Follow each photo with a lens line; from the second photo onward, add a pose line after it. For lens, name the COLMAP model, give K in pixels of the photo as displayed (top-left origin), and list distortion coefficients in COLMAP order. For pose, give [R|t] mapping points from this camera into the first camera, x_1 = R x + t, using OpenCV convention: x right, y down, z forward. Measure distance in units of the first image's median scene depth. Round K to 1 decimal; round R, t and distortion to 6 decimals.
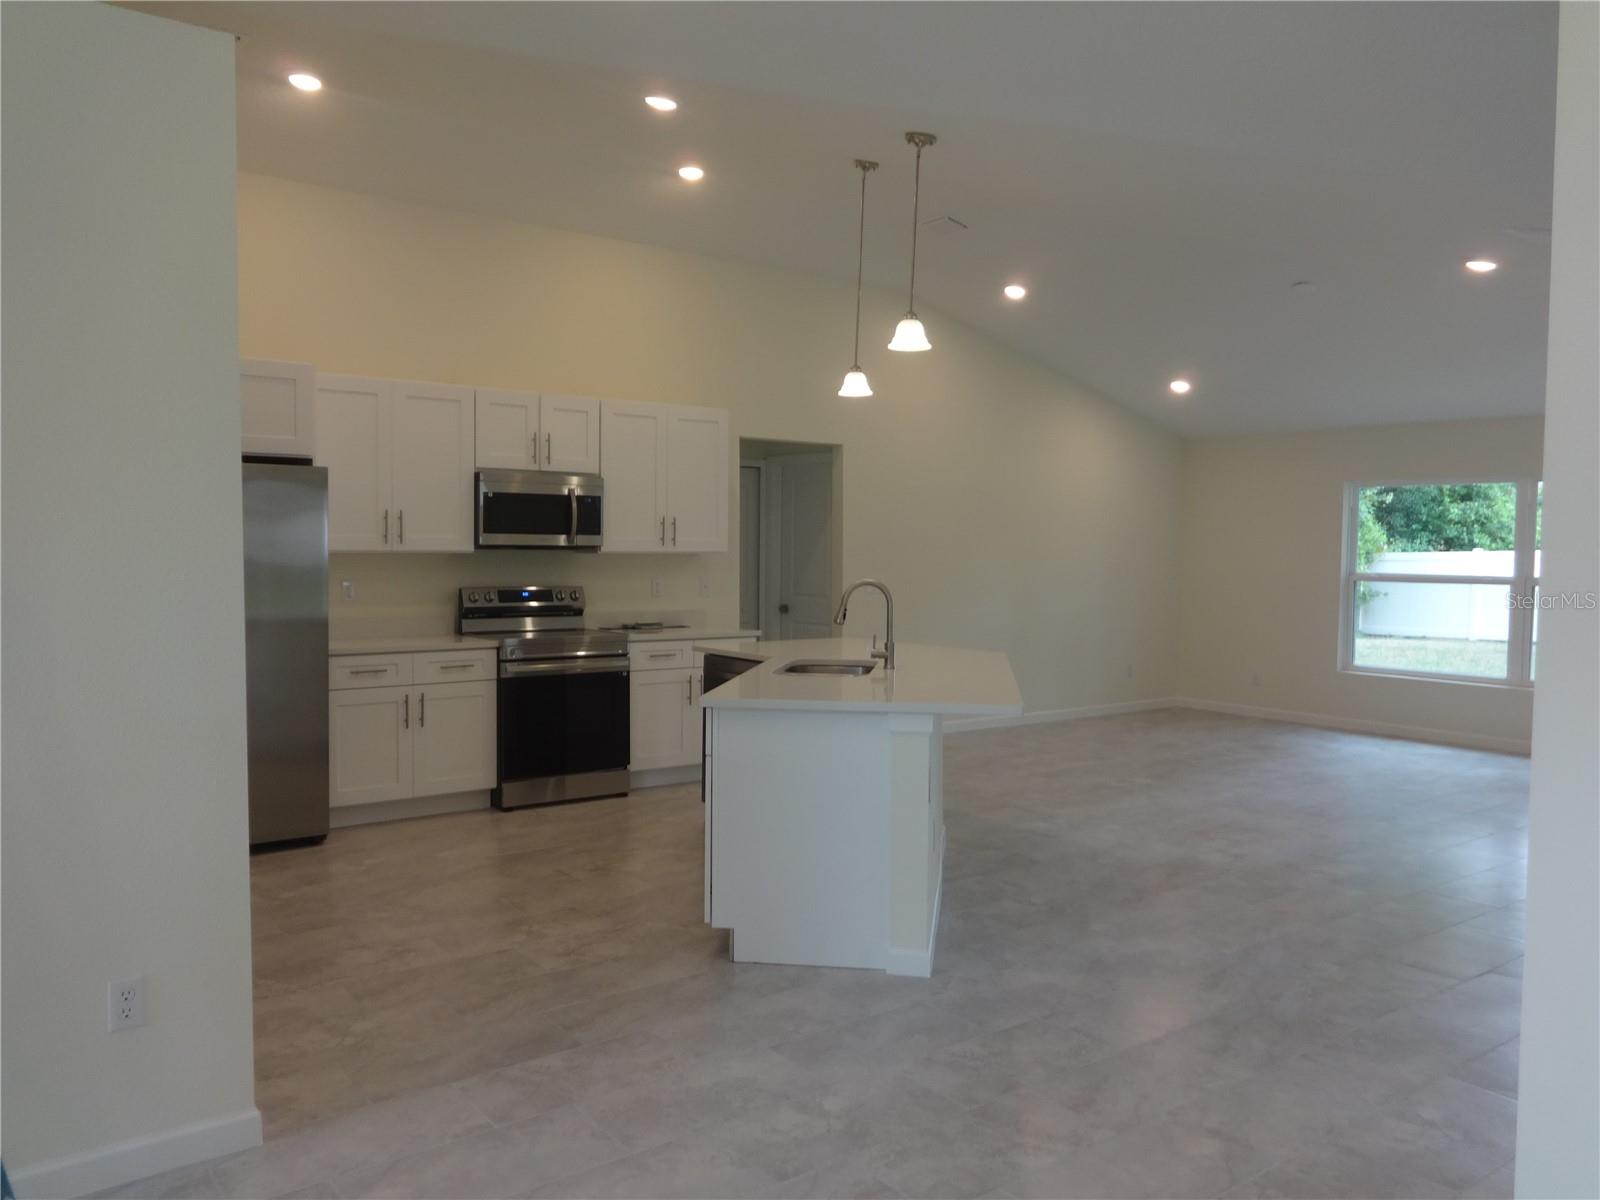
lens RADIAL K [[1202.9, 0, 800.0], [0, 1202.9, 600.0], [0, 0, 1]] dist [-0.017368, -0.000791]
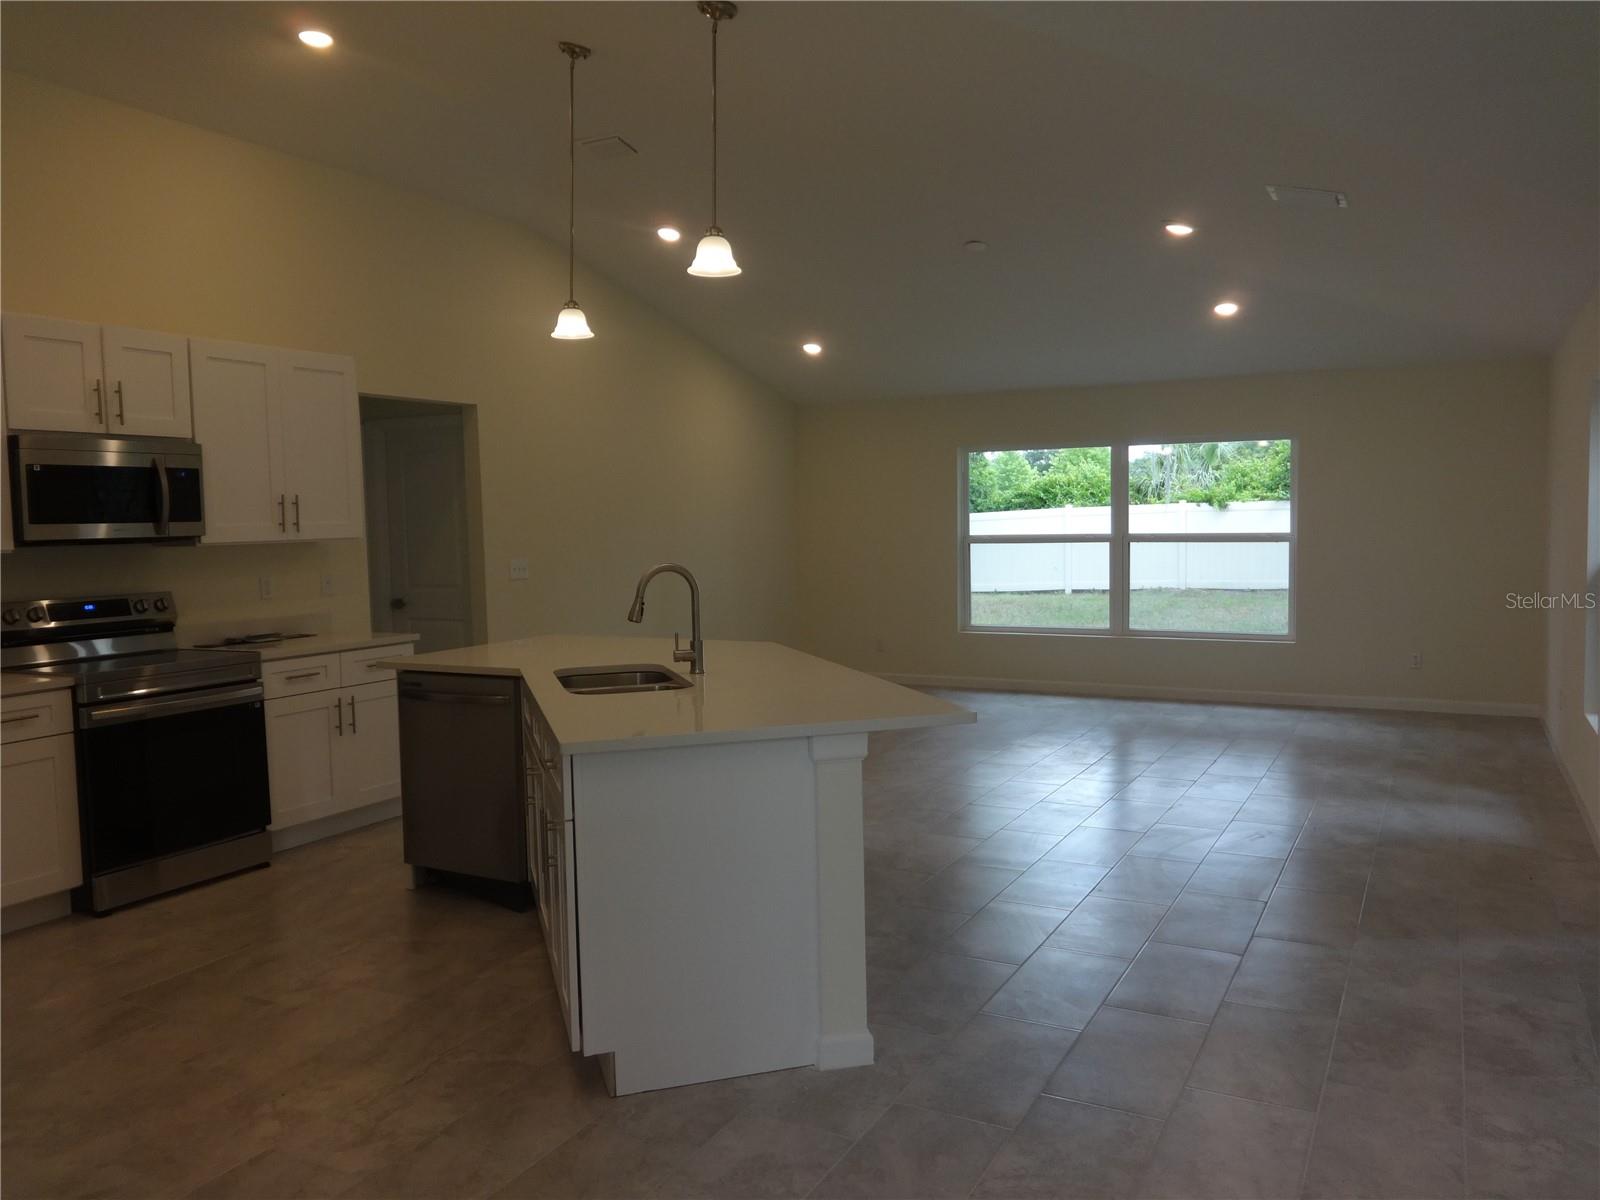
lens RADIAL K [[1205.0, 0, 799.1], [0, 1205.0, 596.8], [0, 0, 1]] dist [0.001150, -0.000378]
pose [[0.908744, -0.058232, 0.413272, -0.144251], [0.051066, 0.998292, 0.028376, -0.010009], [-0.414218, -0.004683, 0.910166, 0.174901]]
